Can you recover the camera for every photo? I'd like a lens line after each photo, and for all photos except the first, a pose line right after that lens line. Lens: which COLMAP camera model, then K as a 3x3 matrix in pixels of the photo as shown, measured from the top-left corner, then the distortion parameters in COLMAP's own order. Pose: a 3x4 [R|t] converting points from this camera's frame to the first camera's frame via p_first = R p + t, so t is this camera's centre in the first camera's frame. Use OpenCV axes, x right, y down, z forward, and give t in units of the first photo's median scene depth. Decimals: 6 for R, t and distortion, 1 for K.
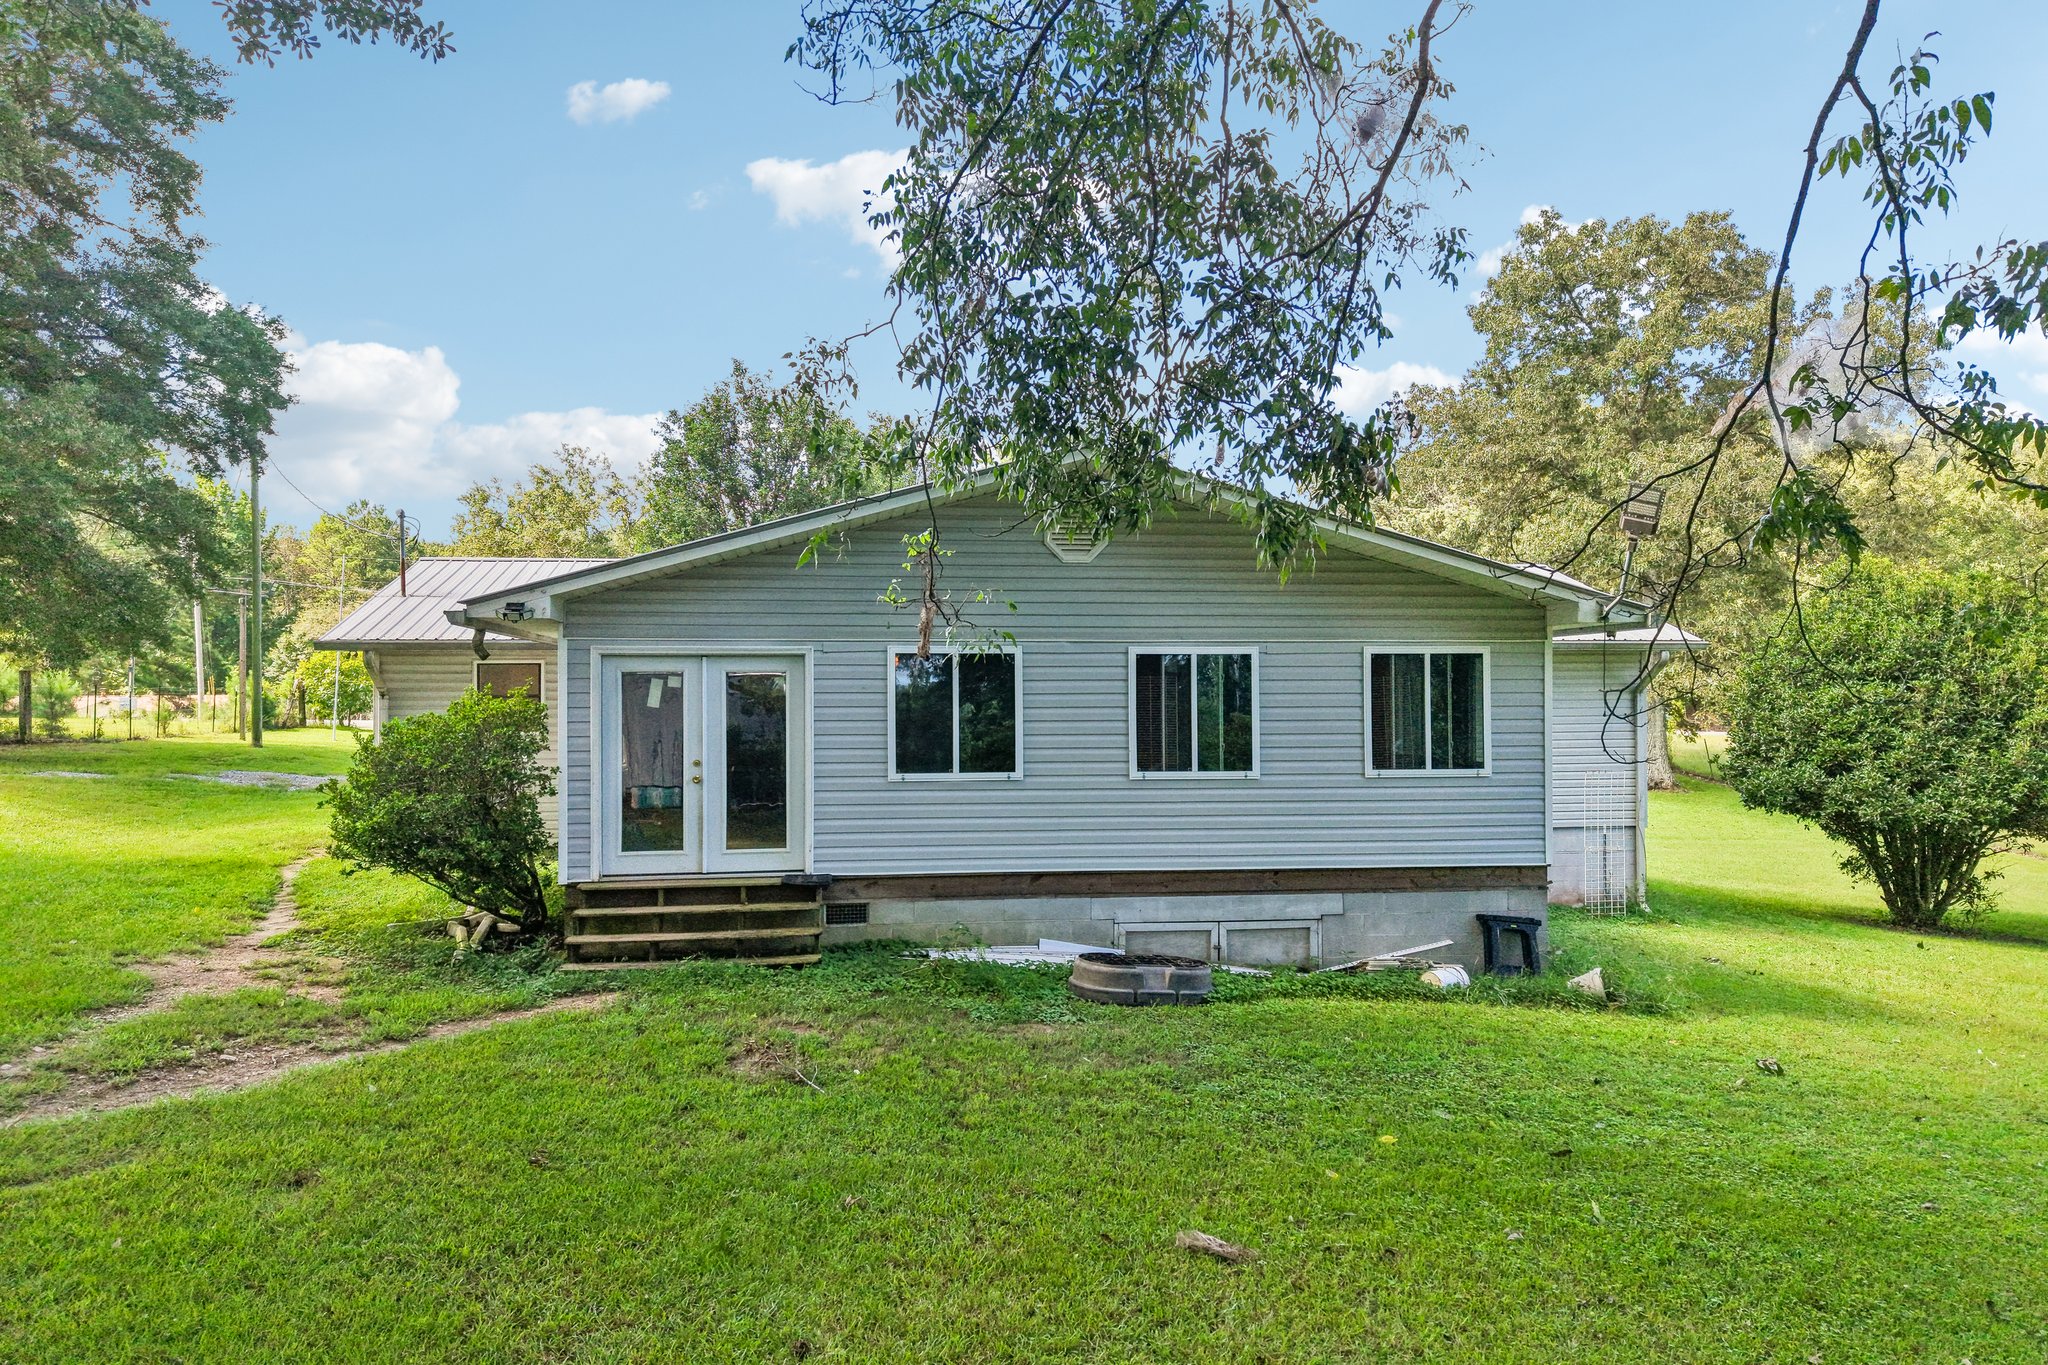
lens RADIAL K [[1380.2, 0, 1015.5], [0, 1380.2, 686.9], [0, 0, 1]] dist [0.003516, -0.005175]
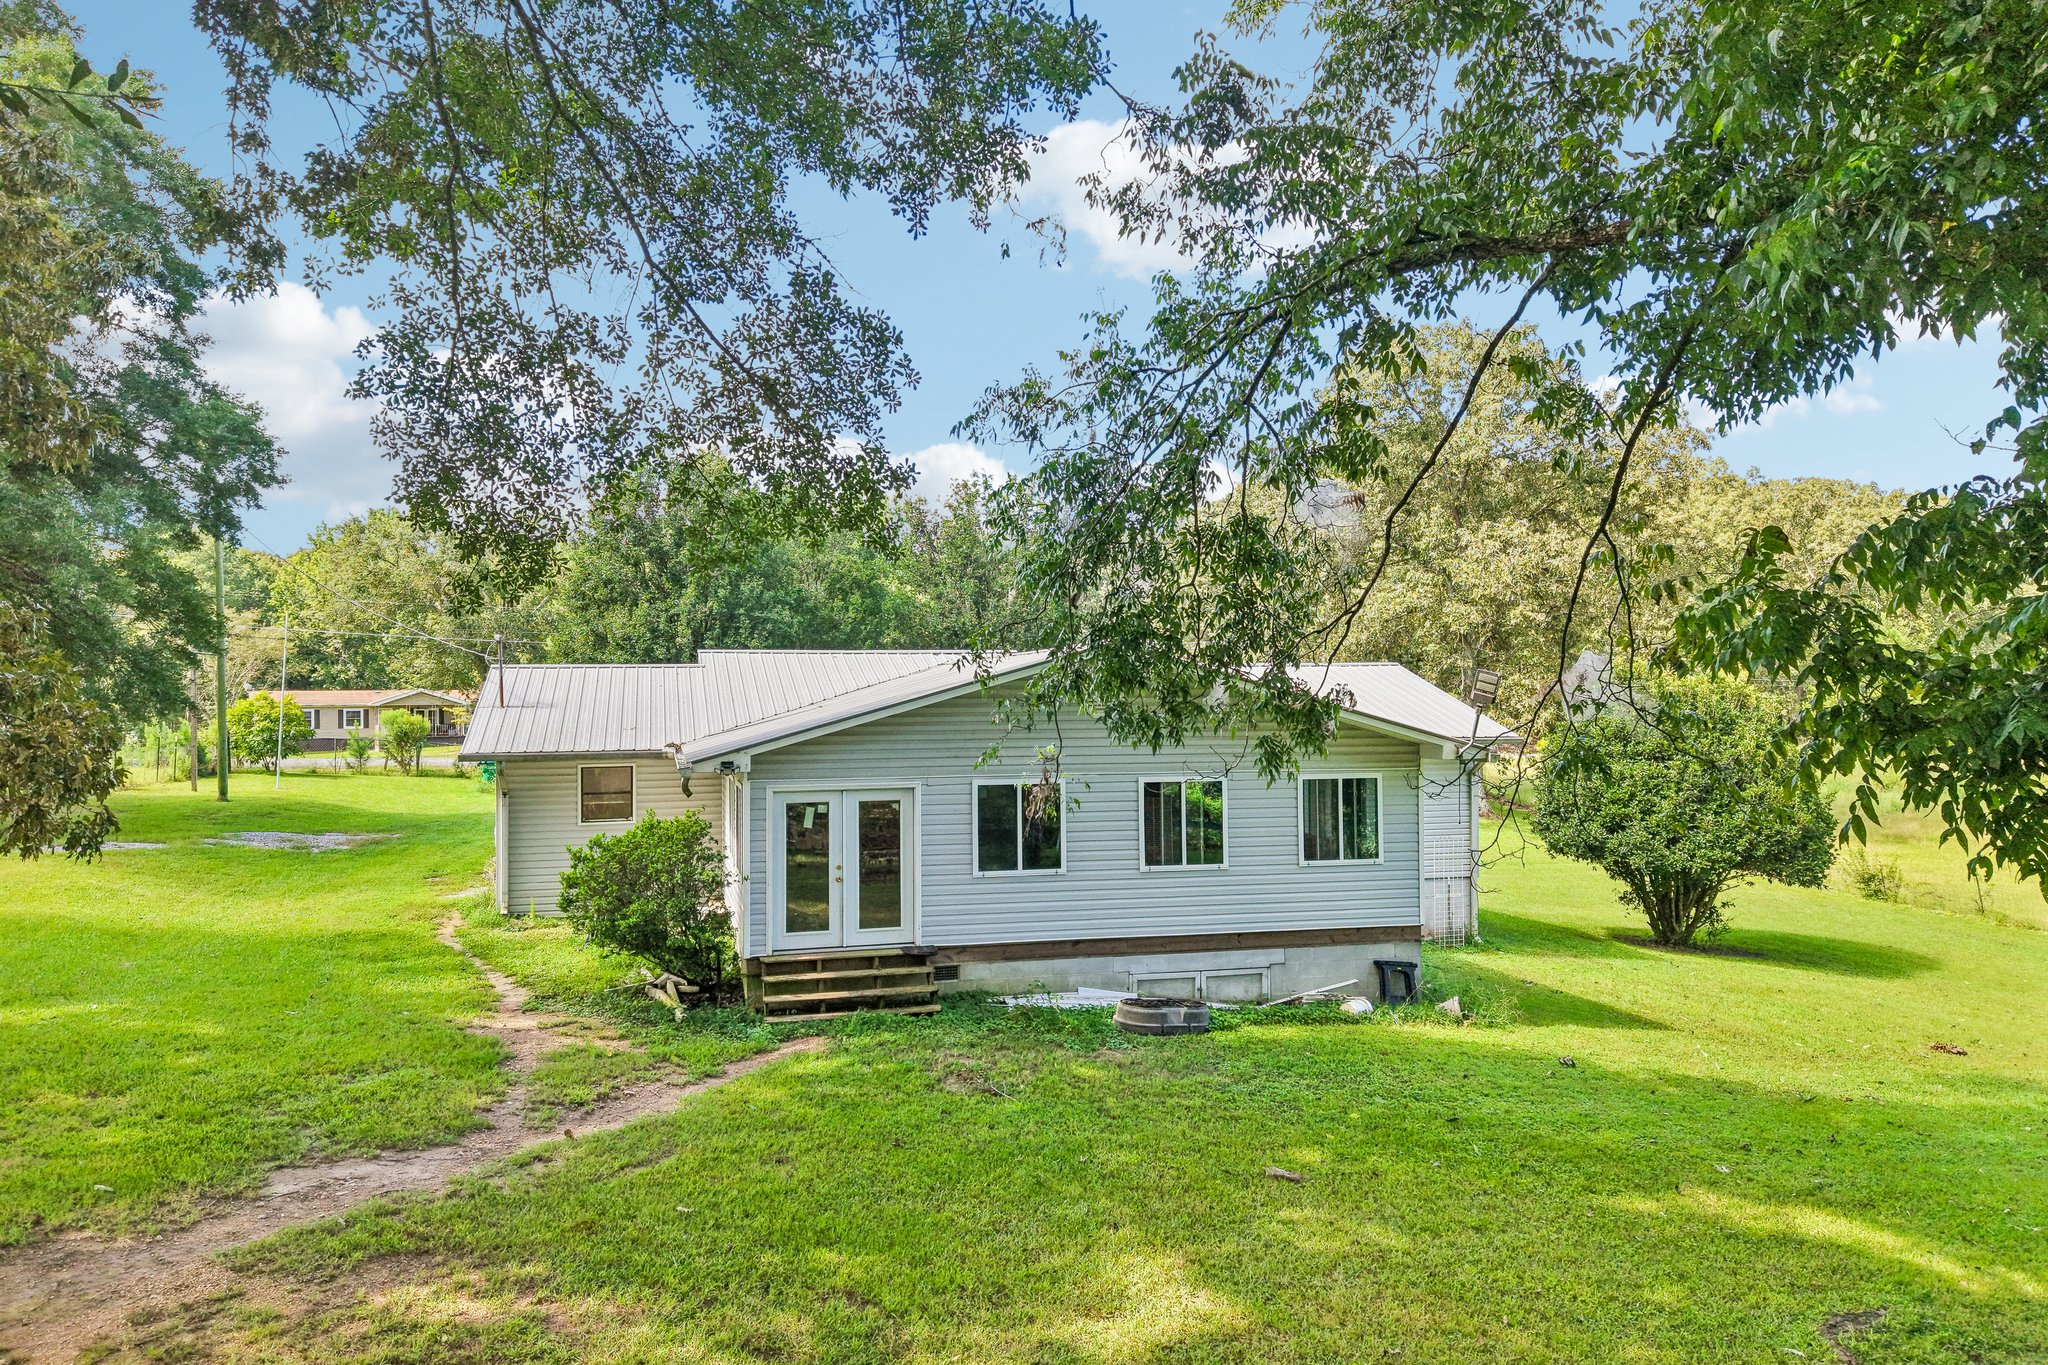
lens RADIAL K [[1380.2, 0, 1027.9], [0, 1380.2, 685.8], [0, 0, 1]] dist [0.003516, -0.005175]
pose [[0.991796, 0.001569, 0.127819, -0.216178], [-0.001152, 0.999994, -0.003335, -0.121002], [-0.127823, 0.003160, 0.991792, -0.394485]]
